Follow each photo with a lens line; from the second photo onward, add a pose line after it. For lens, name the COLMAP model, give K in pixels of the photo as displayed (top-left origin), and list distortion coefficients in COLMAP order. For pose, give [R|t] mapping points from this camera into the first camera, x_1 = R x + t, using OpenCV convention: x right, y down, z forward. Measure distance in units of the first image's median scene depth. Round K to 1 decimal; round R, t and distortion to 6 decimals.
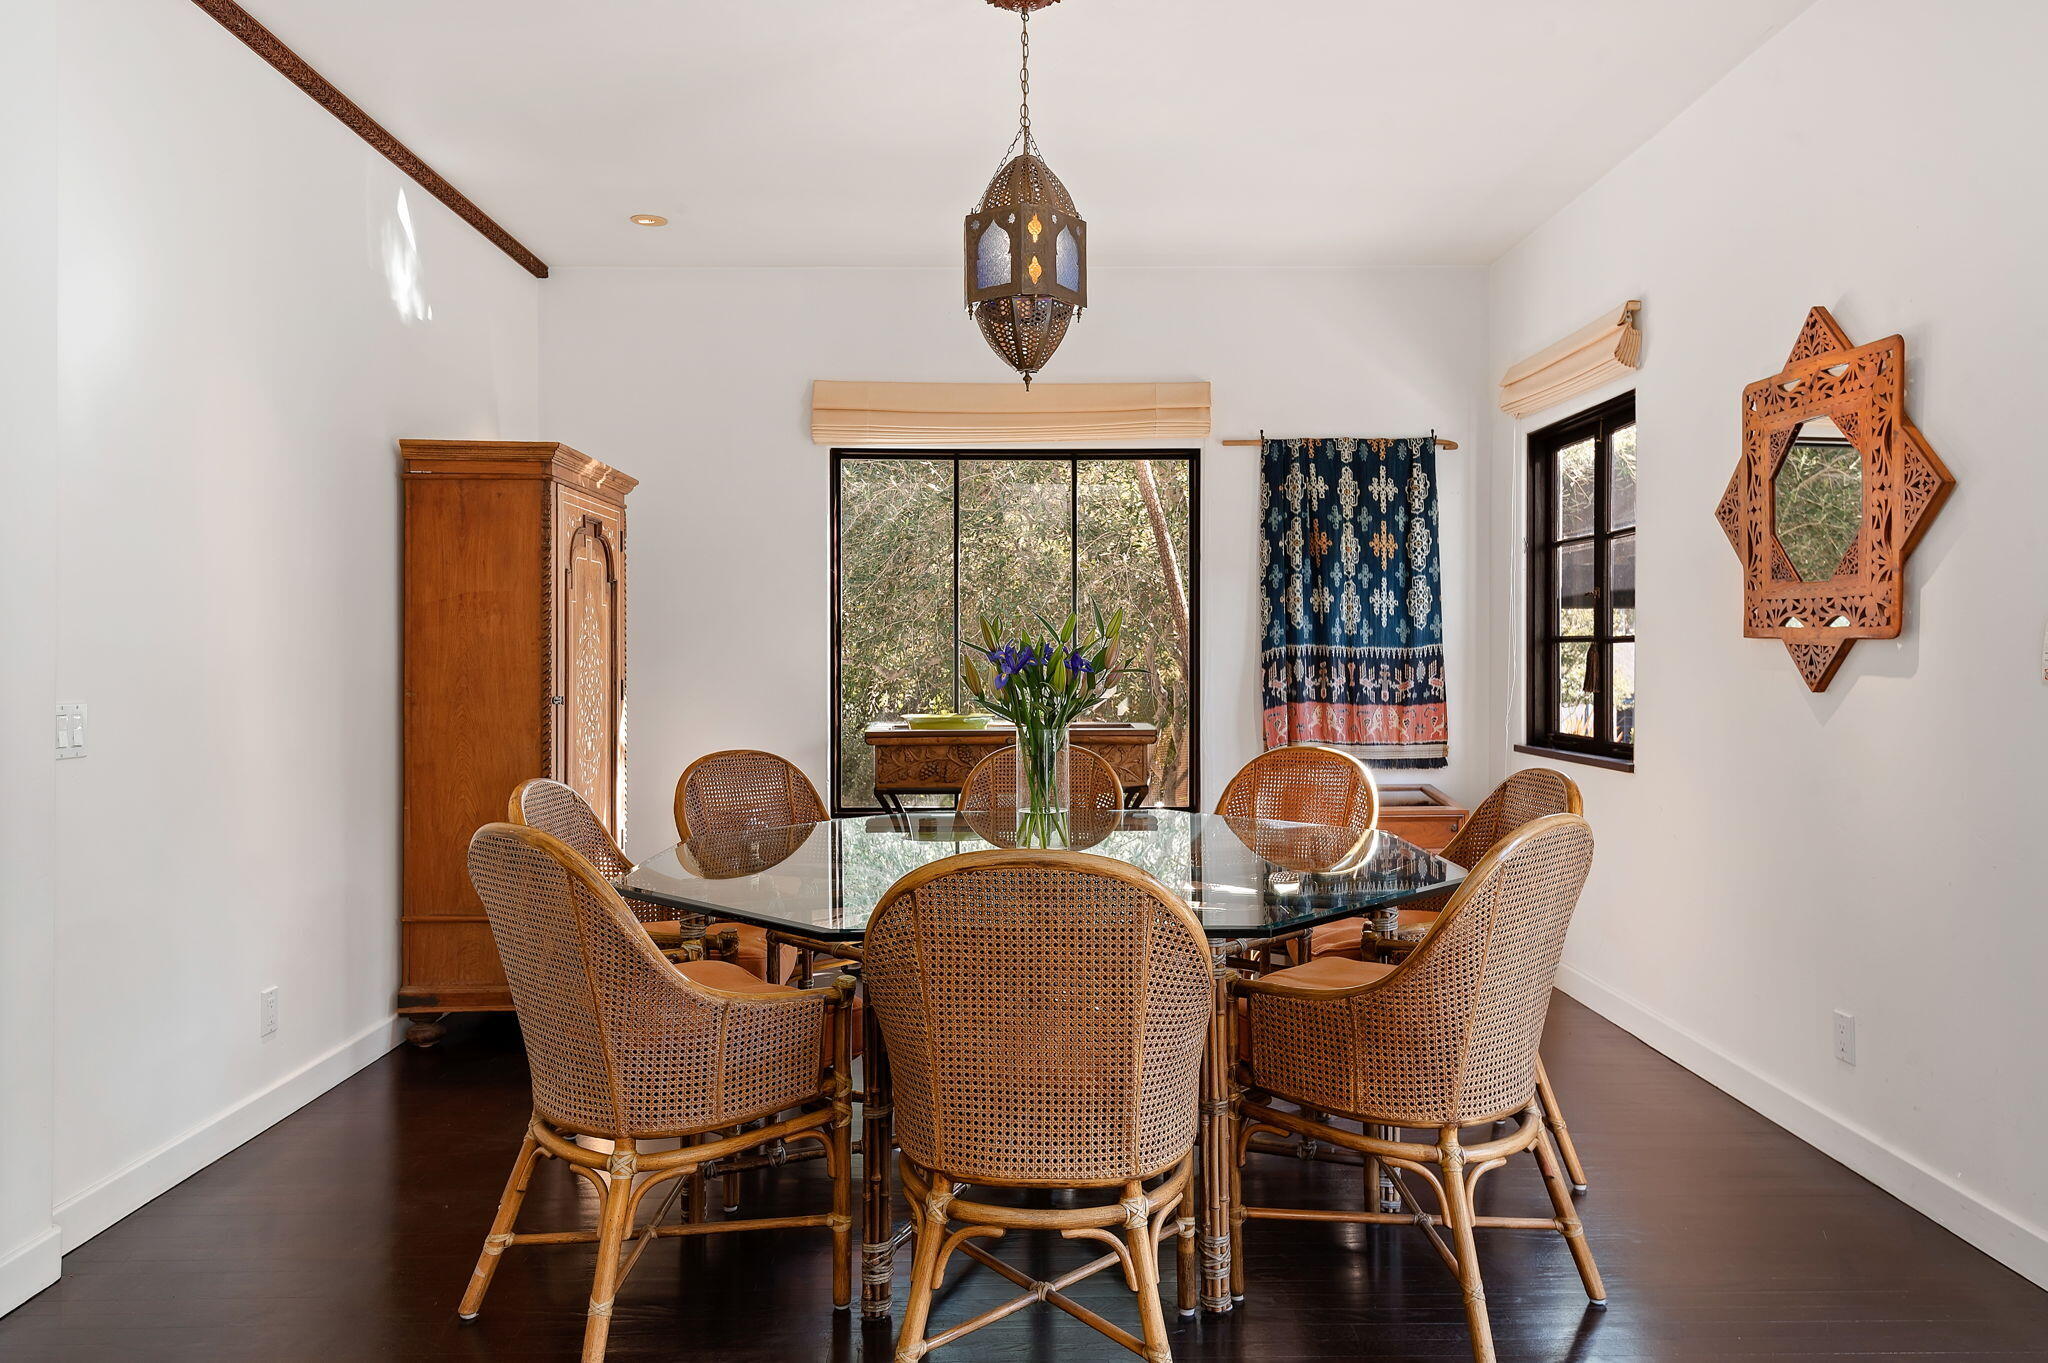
lens RADIAL K [[1292.2, 0, 1023.0], [0, 1292.2, 677.7], [0, 0, 1]] dist [0.033508, -0.001262]
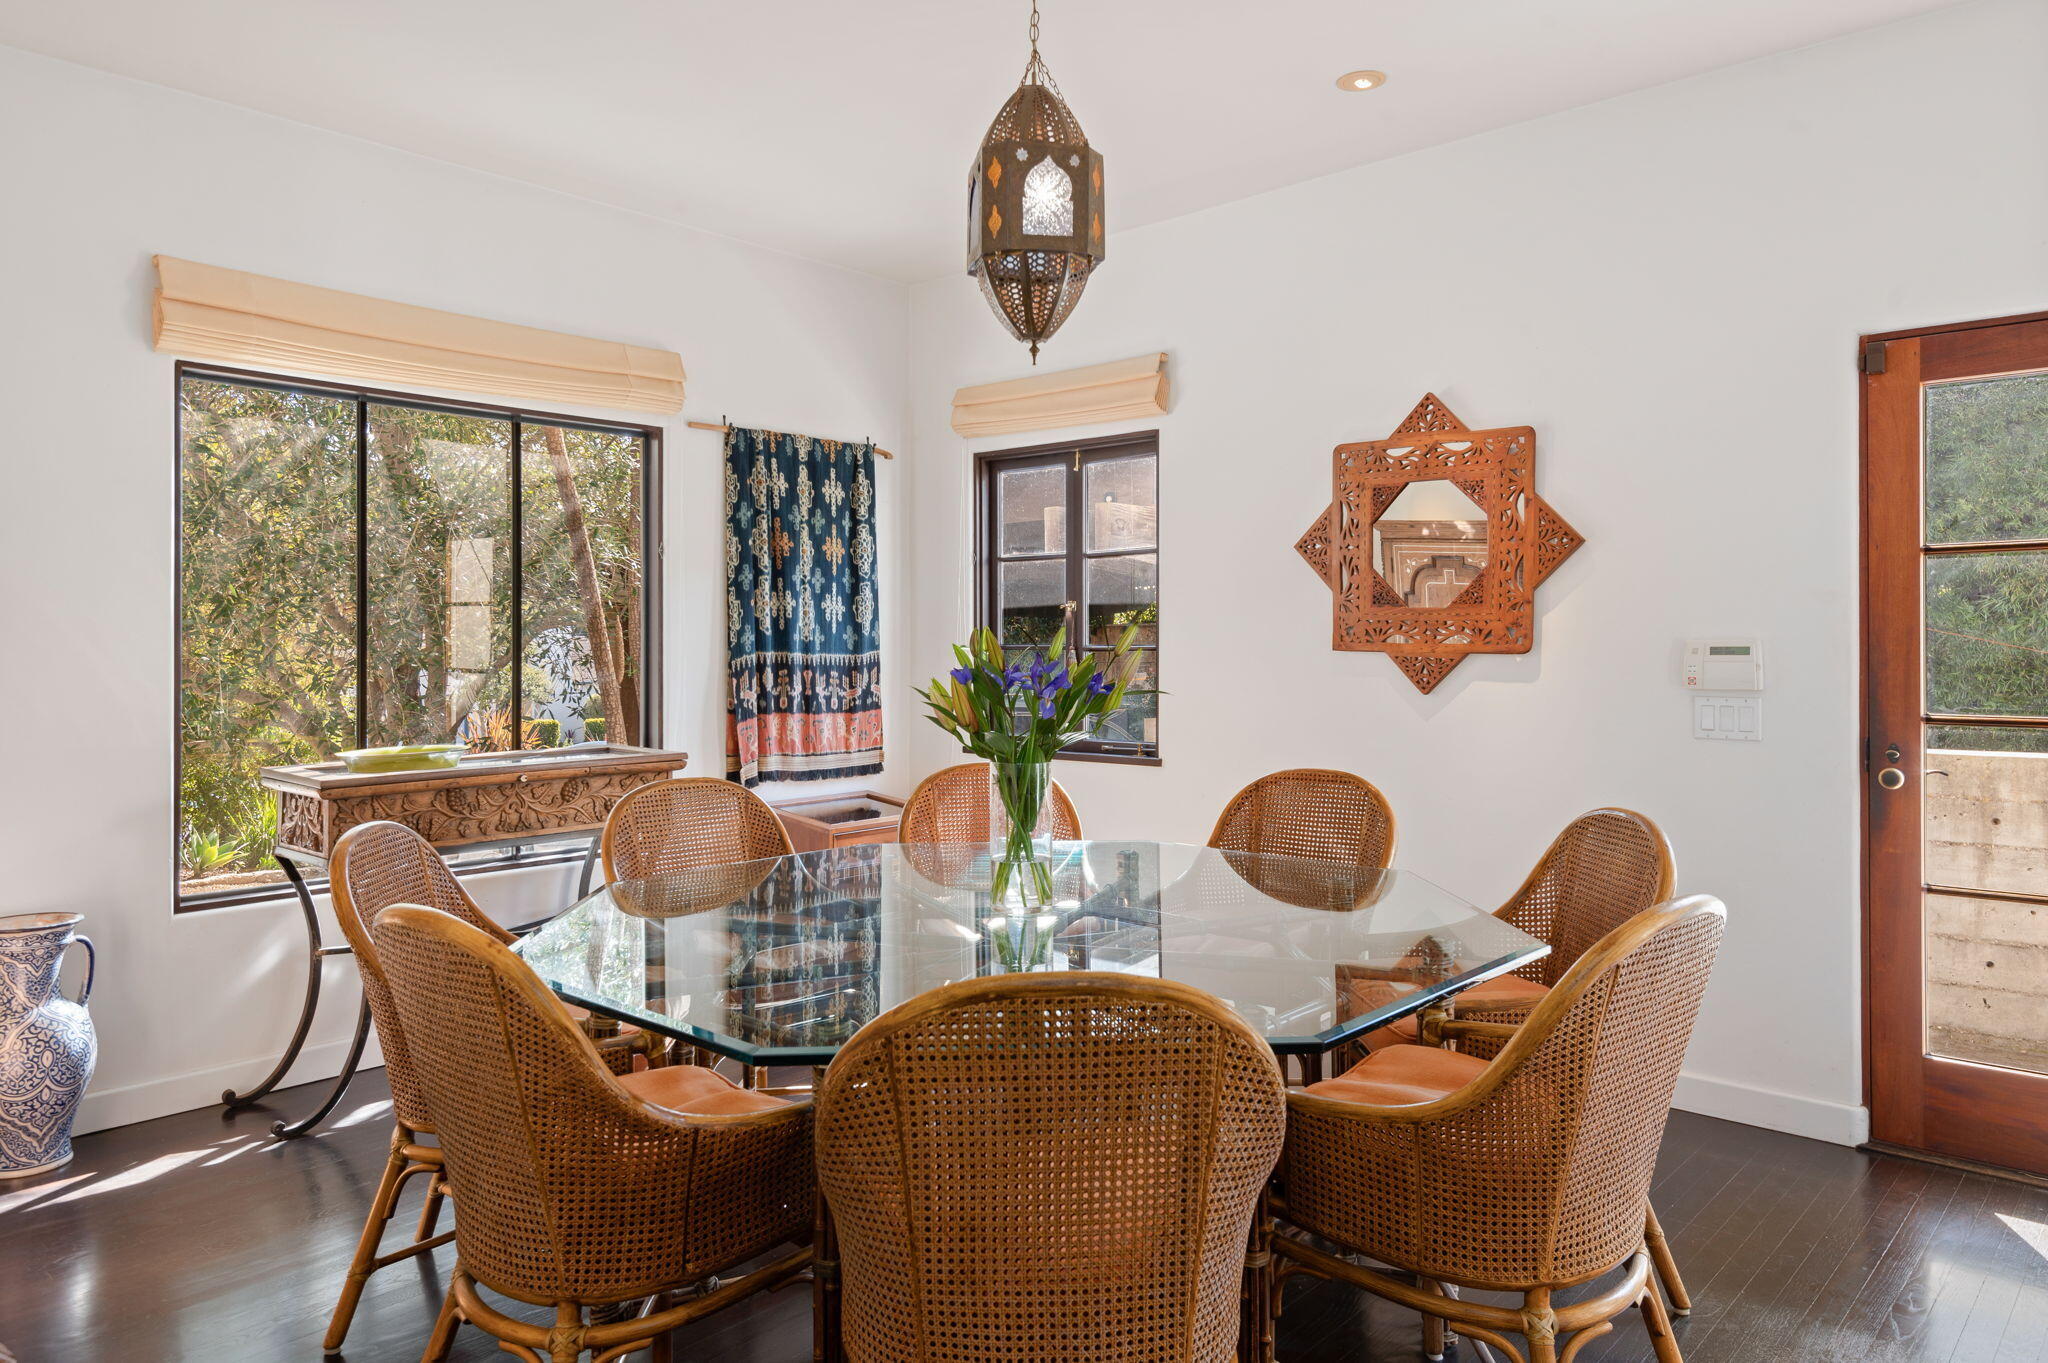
lens RADIAL K [[1292.2, 0, 1019.2], [0, 1292.2, 667.0], [0, 0, 1]] dist [0.033508, -0.001262]
pose [[0.706289, -0.011605, 0.707829, -0.315399], [0.015537, 0.999879, 0.000890, -0.012534], [-0.707754, 0.010369, 0.706383, 0.214247]]
